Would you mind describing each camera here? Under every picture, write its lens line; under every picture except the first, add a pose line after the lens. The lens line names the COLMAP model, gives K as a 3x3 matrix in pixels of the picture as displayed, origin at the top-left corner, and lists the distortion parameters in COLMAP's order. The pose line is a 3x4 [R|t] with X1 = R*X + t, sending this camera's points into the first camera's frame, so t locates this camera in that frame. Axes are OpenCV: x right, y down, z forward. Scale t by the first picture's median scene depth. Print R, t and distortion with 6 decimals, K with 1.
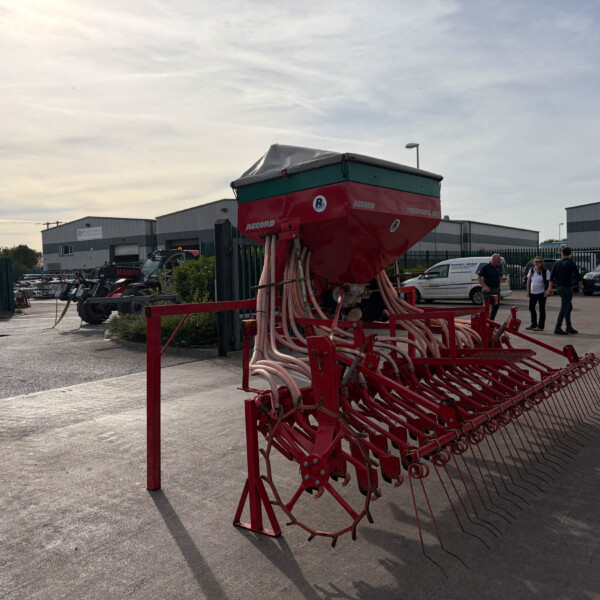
lens RADIAL K [[618.7, 0, 300.0], [0, 618.7, 300.0], [0, 0, 1]] dist [-0.011864, 0.049066]
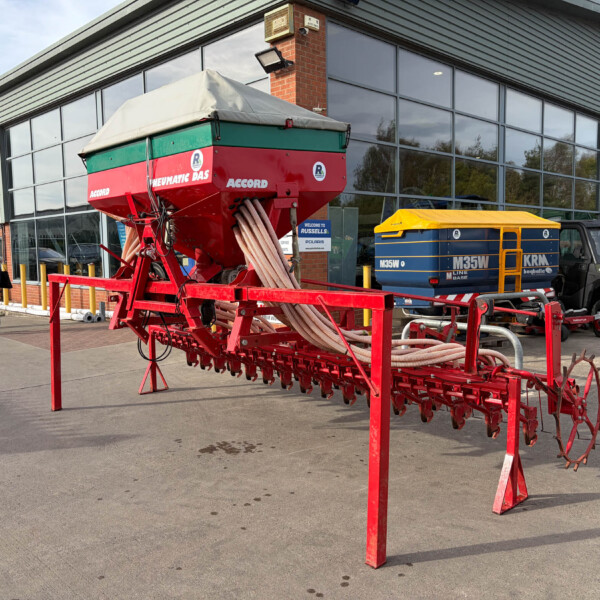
lens RADIAL K [[611.4, 0, 290.3], [0, 611.4, 299.9], [0, 0, 1]] dist [0.010107, 0.005031]
pose [[0.155615, -0.054893, 0.986291, -0.837685], [0.050406, 0.997595, 0.047569, -0.018396], [-0.986531, 0.042313, 0.158008, 0.916609]]
